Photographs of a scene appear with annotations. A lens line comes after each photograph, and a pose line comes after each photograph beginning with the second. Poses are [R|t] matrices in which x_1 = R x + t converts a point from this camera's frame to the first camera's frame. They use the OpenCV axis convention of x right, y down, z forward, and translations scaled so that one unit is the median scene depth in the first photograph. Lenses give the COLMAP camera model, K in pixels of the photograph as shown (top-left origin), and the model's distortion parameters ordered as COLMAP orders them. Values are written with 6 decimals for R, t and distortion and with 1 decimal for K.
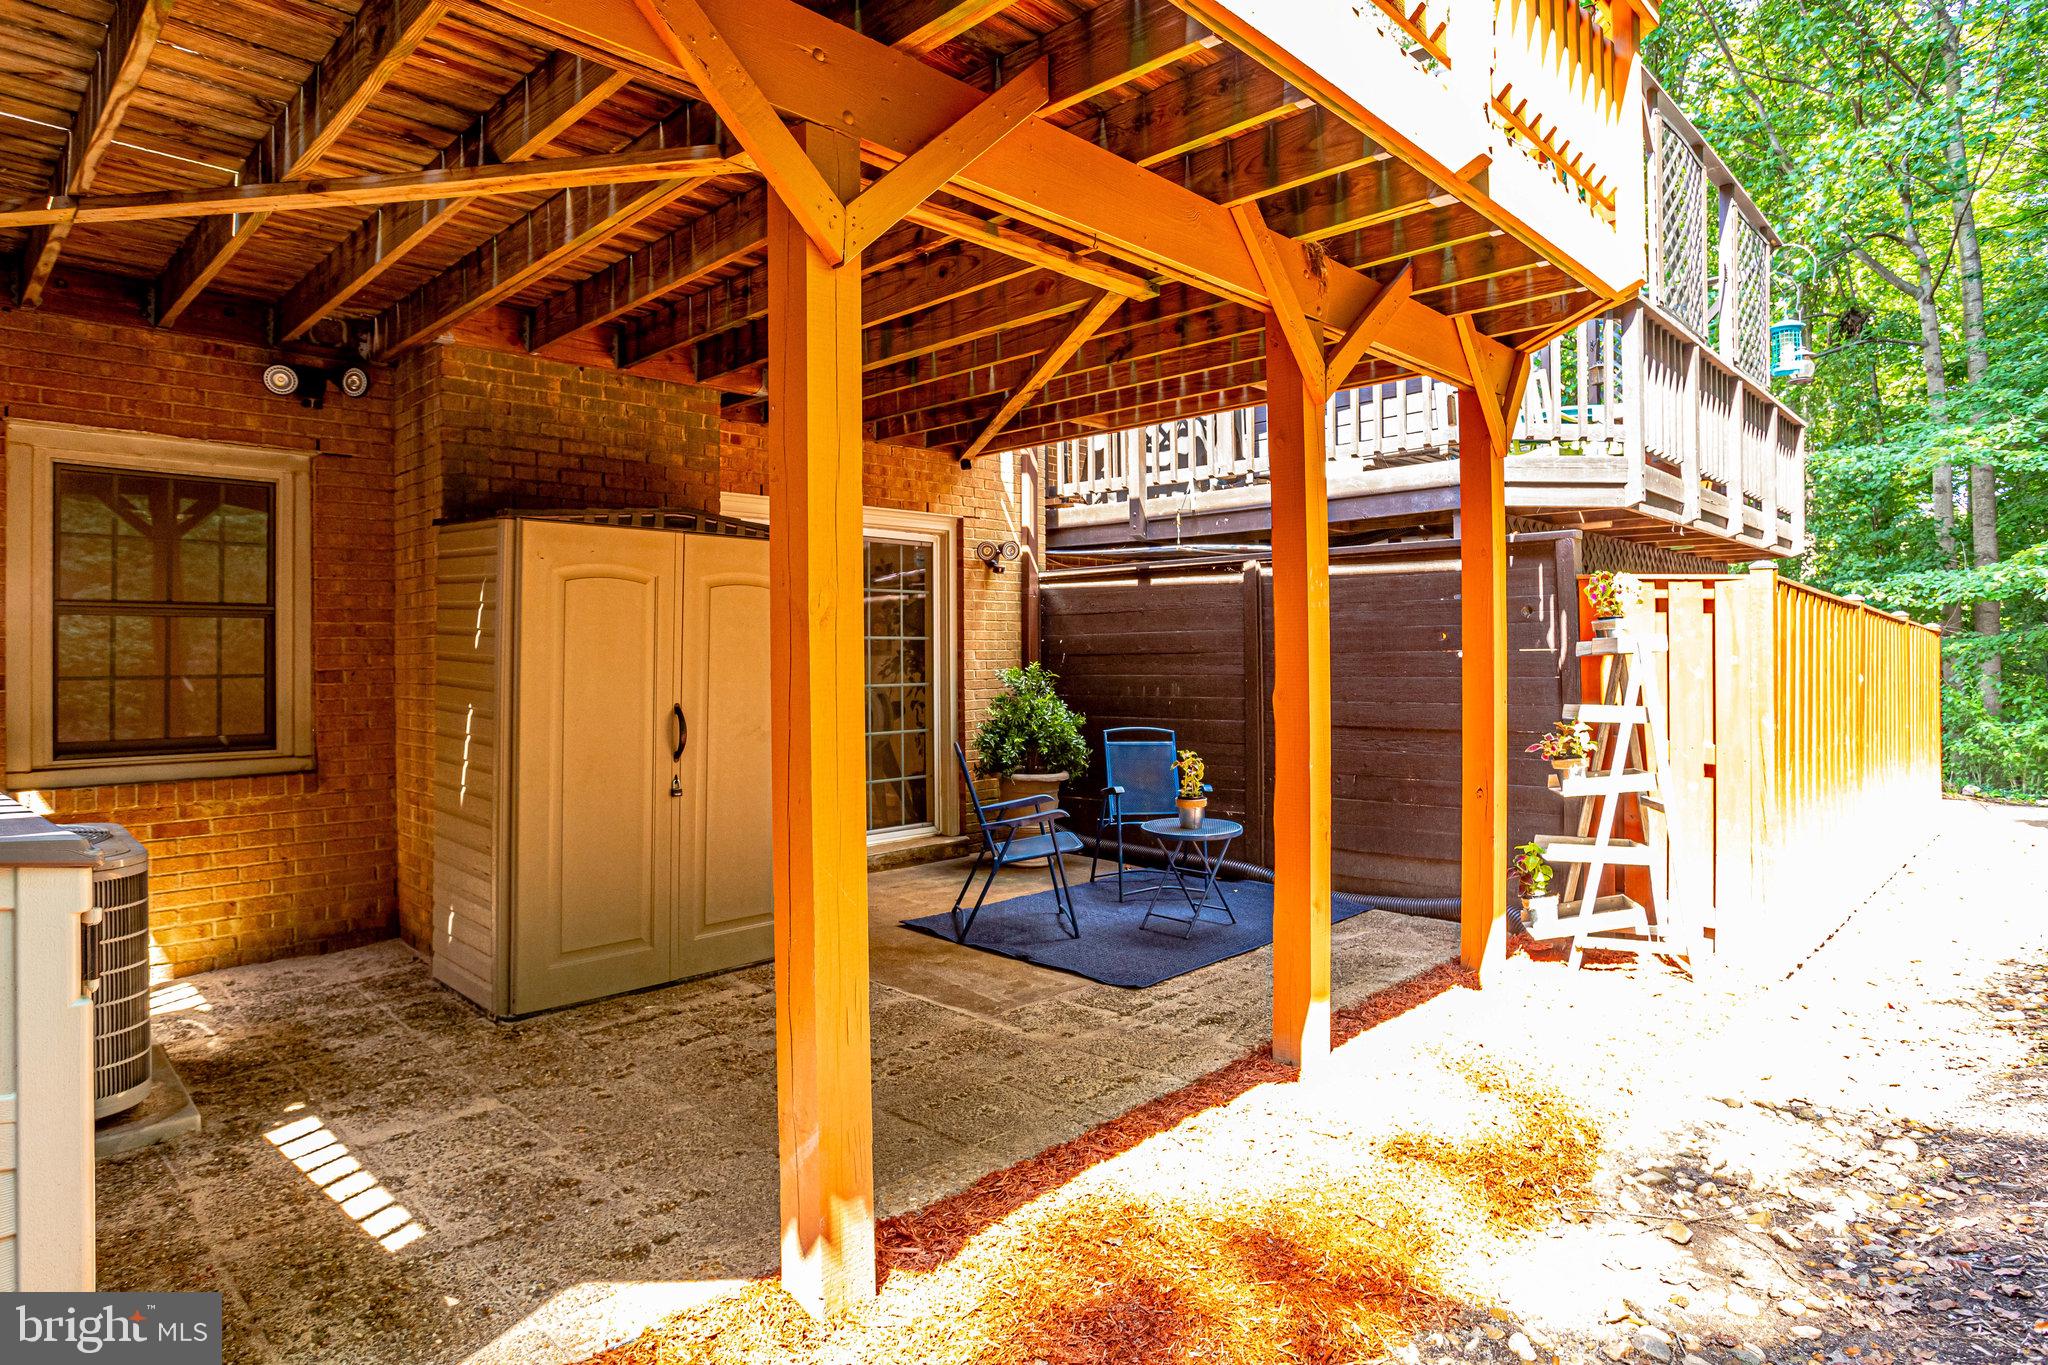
lens RADIAL K [[1133.2, 0, 1026.4], [0, 1133.2, 663.2], [0, 0, 1]] dist [-0.036808, 0.001975]
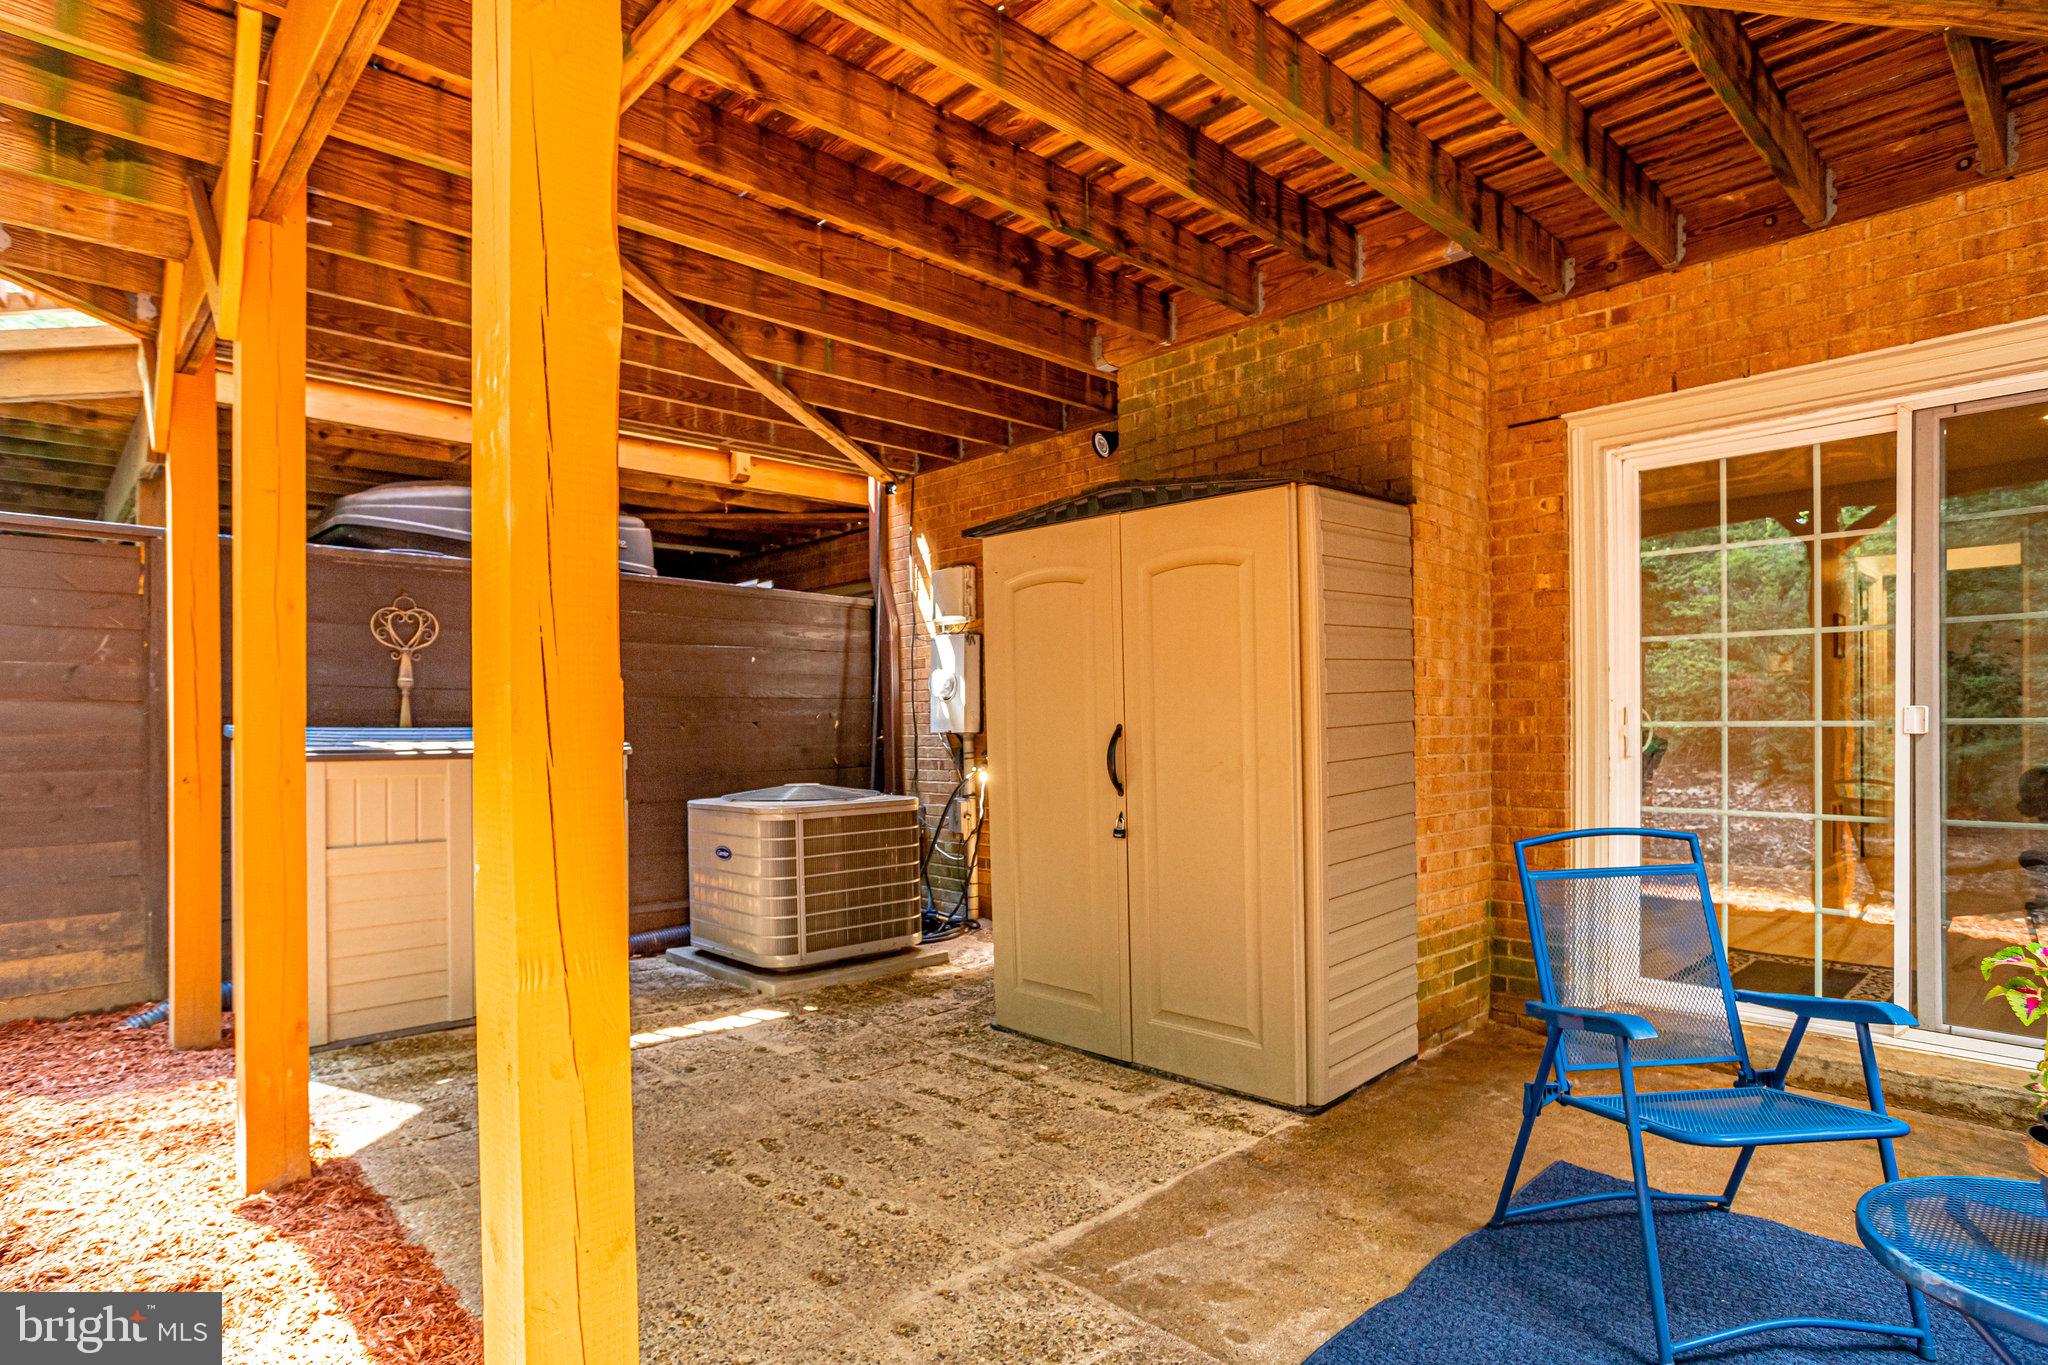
lens RADIAL K [[1133.2, 0, 1057.2], [0, 1133.2, 739.2], [0, 0, 1]] dist [-0.036808, 0.001975]
pose [[-0.044605, 0.014183, -0.998904, 0.578952], [-0.007334, 0.999868, 0.014524, 0.040633], [0.998978, 0.007974, -0.044495, 1.123001]]
